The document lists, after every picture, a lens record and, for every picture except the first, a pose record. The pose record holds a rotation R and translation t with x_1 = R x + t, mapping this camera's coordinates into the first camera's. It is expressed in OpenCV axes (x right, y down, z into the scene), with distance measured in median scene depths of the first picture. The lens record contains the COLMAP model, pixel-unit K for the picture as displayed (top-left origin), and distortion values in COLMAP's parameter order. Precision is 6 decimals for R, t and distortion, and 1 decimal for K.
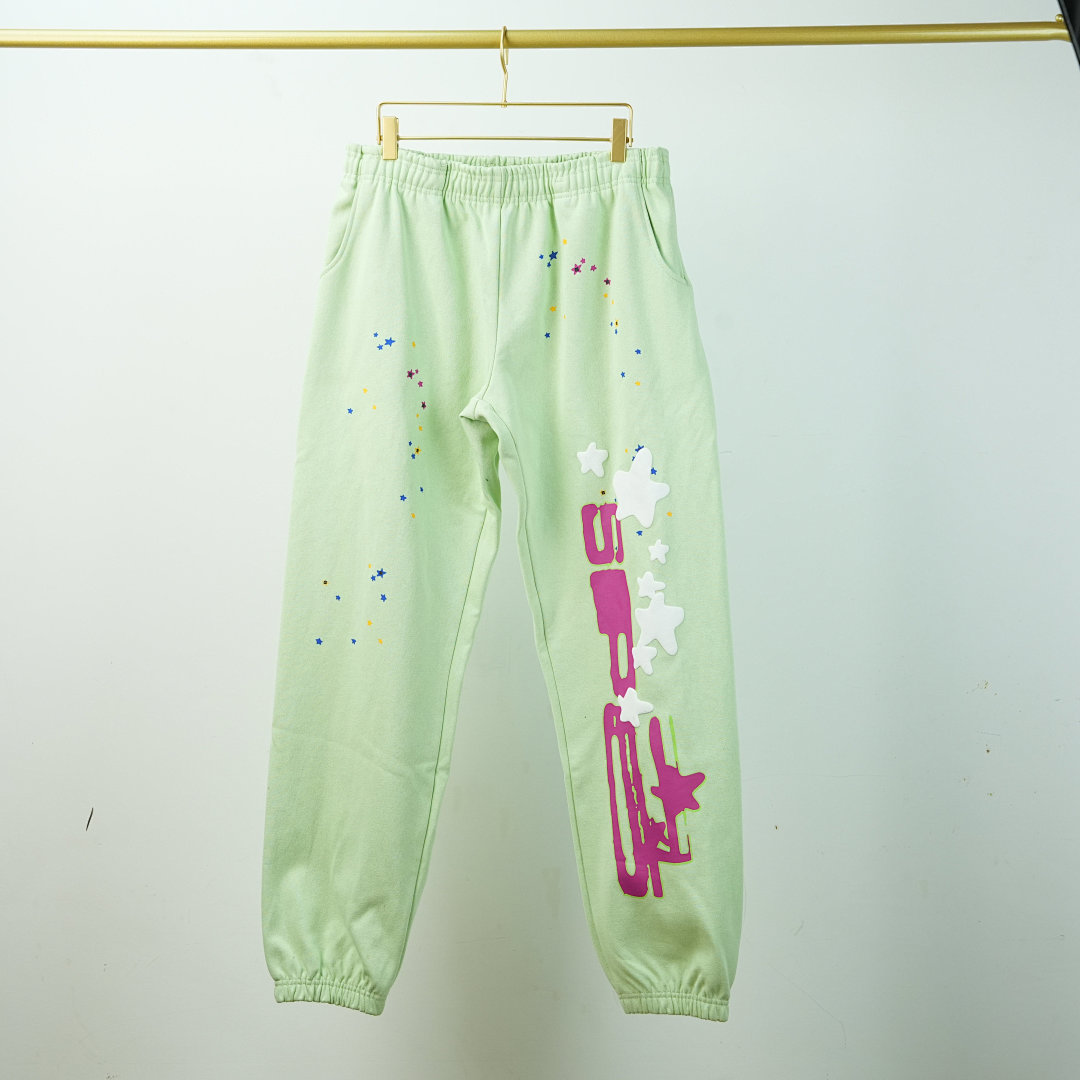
lens RADIAL K [[3123.4, 0, 539.9], [0, 3123.4, 536.9], [0, 0, 1]] dist [0.280169, 0.000000]
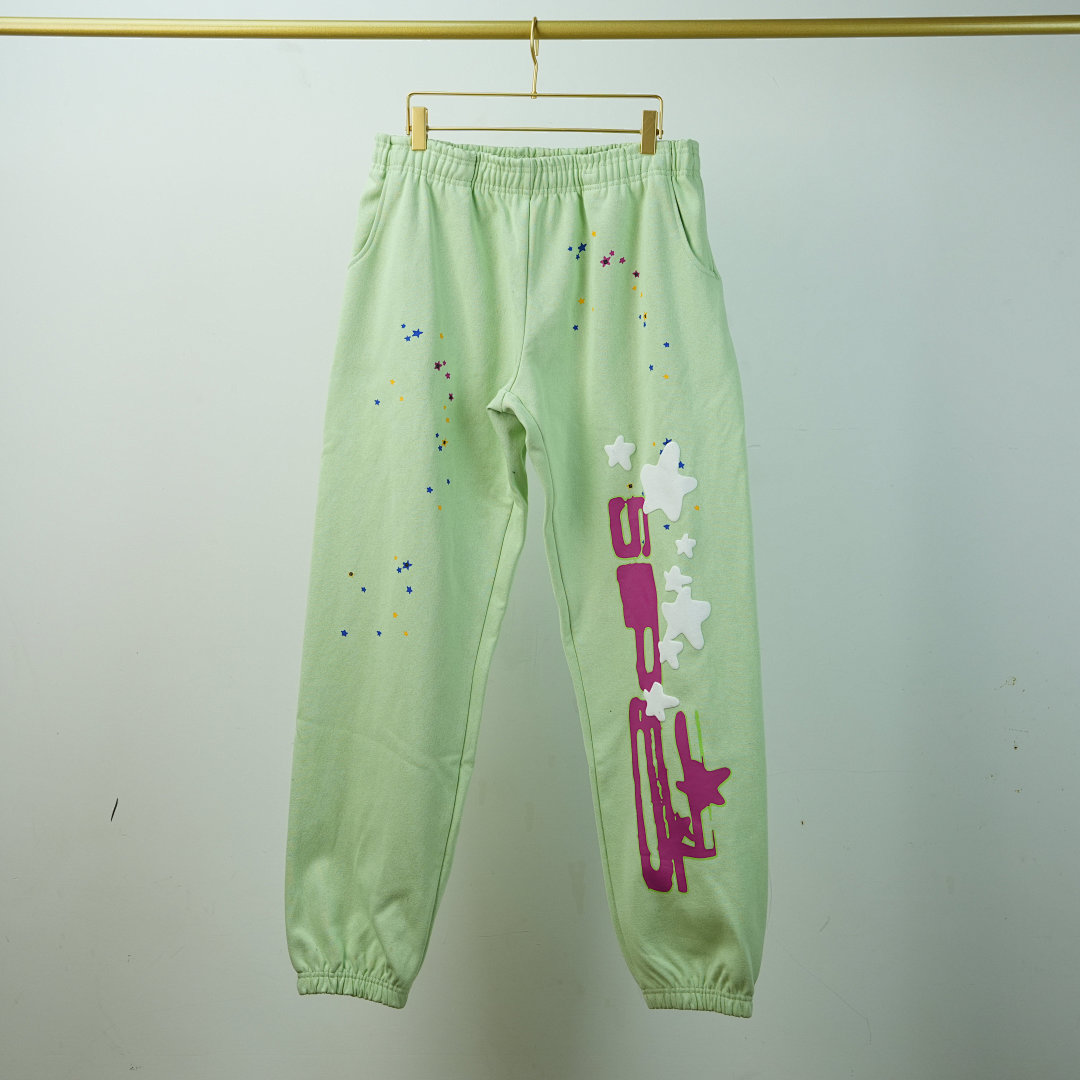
lens RADIAL K [[3123.4, 0, 539.3], [0, 3123.4, 537.7], [0, 0, 1]] dist [0.280169, 0.000000]
pose [[0.999934, 0.007438, -0.008781, 0.000090], [-0.007411, 0.999968, 0.003112, -0.000573], [0.008804, -0.003047, 0.999957, 0.003441]]
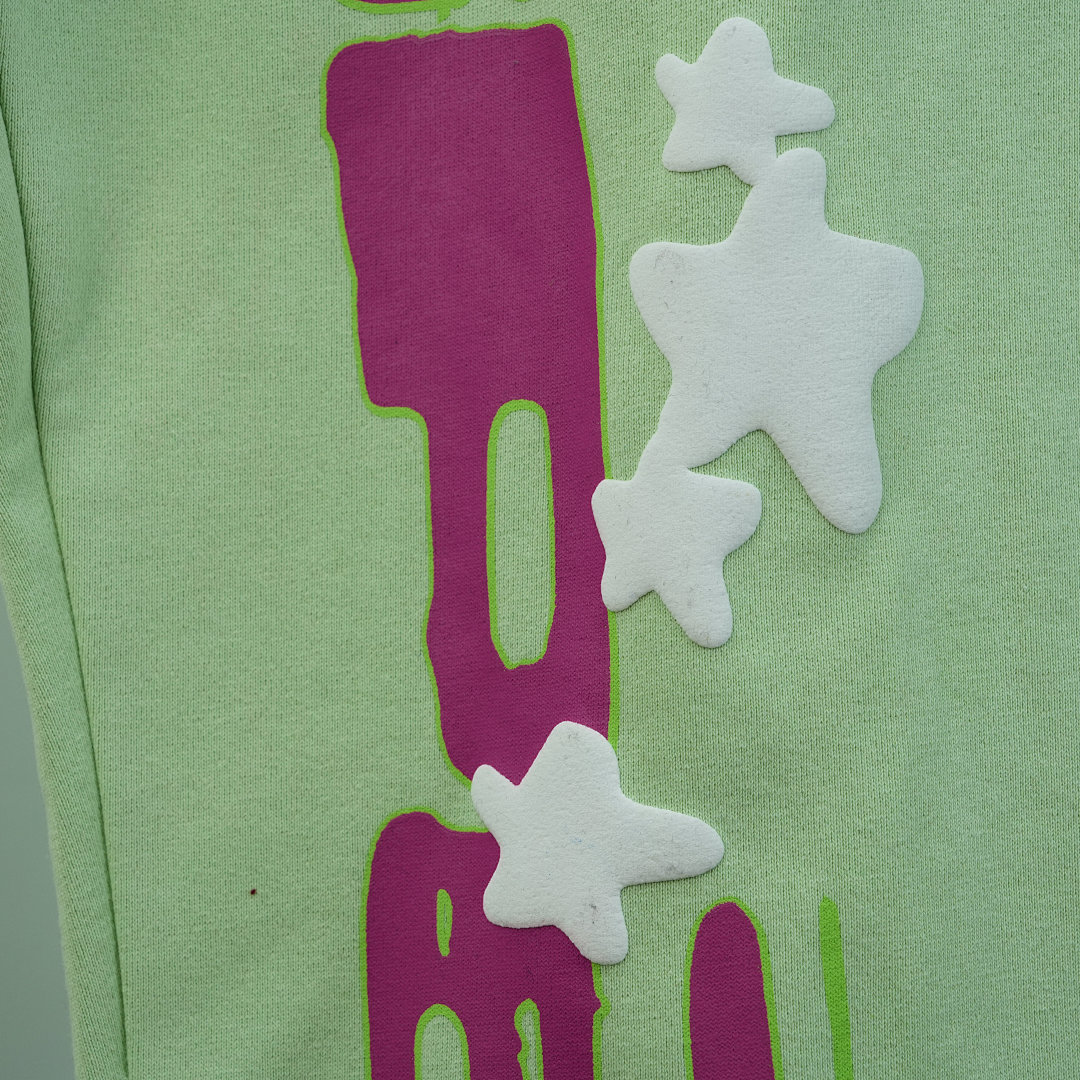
lens RADIAL K [[3123.4, 0, 539.4], [0, 3123.4, 540.2], [0, 0, 1]] dist [0.280169, 0.000000]
pose [[0.959408, 0.060629, 0.275426, -0.019117], [-0.047108, 0.997350, -0.055450, 0.048147], [-0.278058, 0.040224, 0.959722, 0.845461]]
